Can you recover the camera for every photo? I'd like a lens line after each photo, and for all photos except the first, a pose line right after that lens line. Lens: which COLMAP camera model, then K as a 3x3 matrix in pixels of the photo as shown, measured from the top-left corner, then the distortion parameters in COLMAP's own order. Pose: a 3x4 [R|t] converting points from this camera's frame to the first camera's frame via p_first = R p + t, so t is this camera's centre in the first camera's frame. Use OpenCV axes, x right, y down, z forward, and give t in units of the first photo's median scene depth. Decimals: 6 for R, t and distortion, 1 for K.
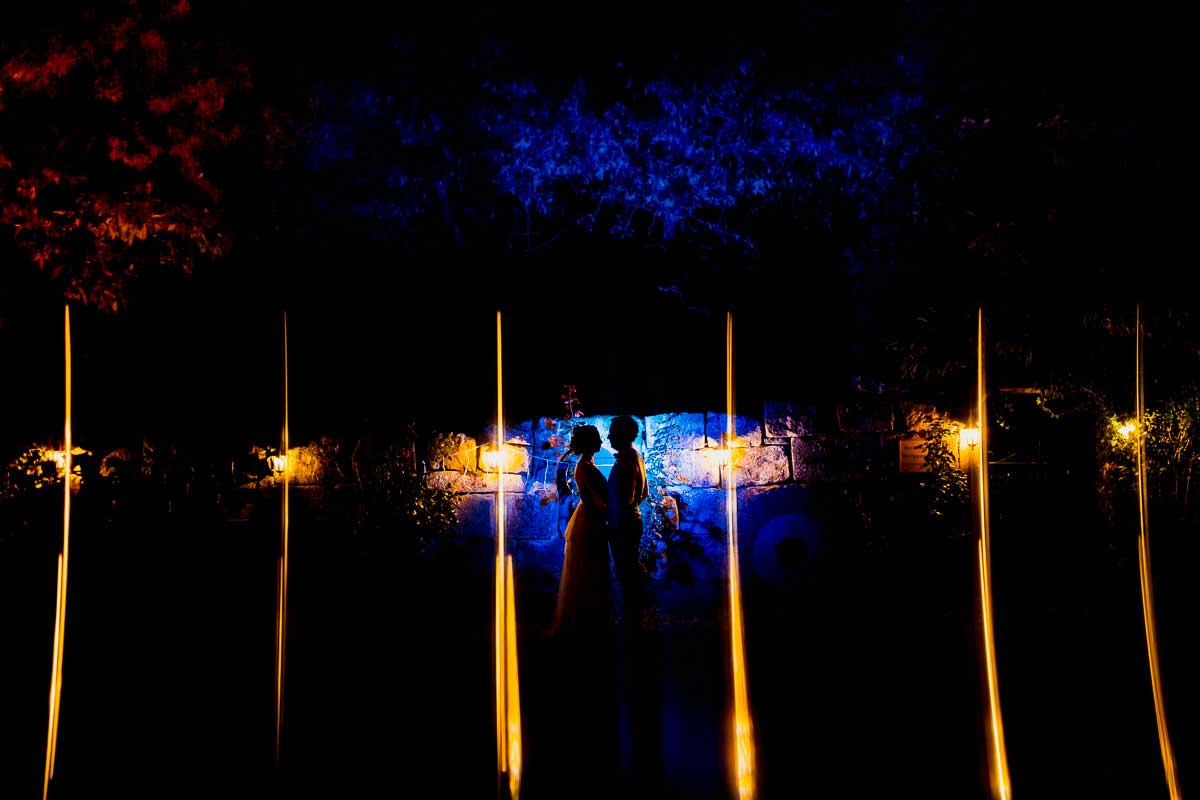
lens RADIAL K [[1289.8, 0, 600.0], [0, 1289.8, 400.0], [0, 0, 1]] dist [-0.142892, -0.008978]
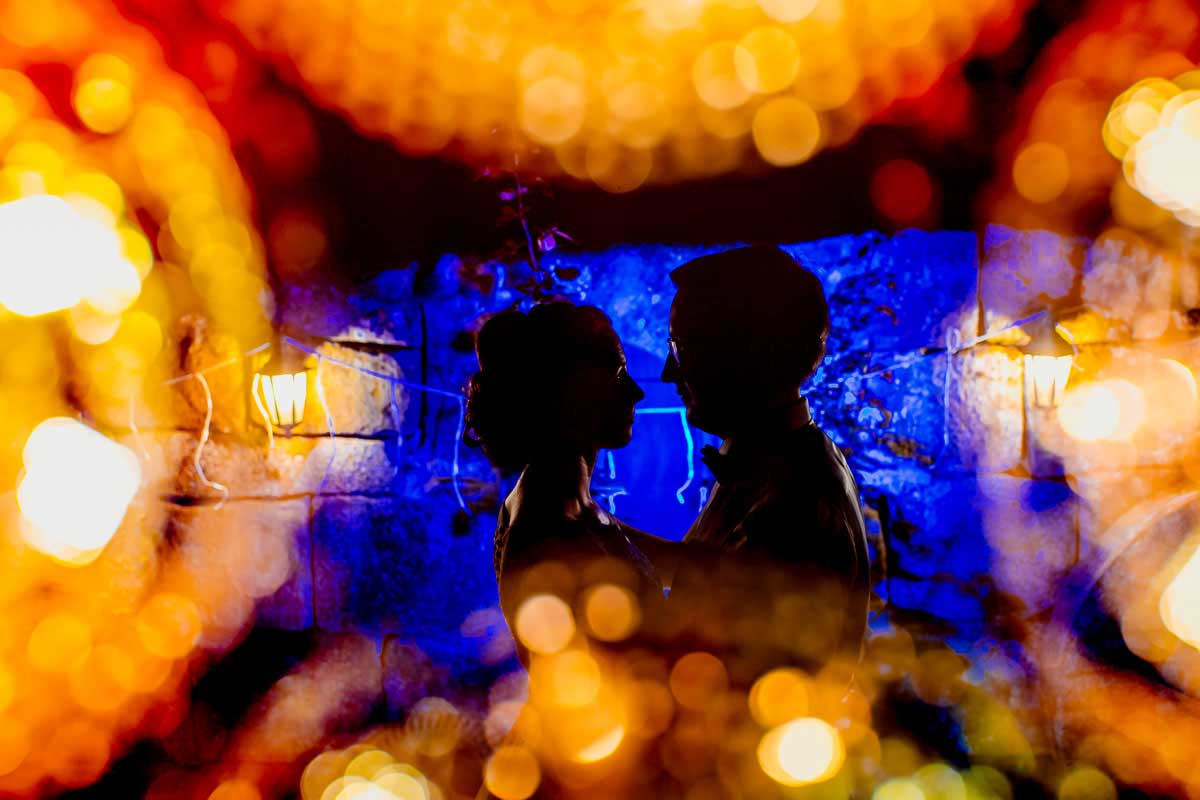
lens RADIAL K [[1289.8, 0, 600.0], [0, 1289.8, 400.0], [0, 0, 1]] dist [-0.142892, -0.008978]
pose [[0.999320, -0.018745, -0.031751, 0.001562], [0.022522, 0.992139, 0.123097, 0.010816], [0.029194, -0.123729, 0.991887, 0.693757]]
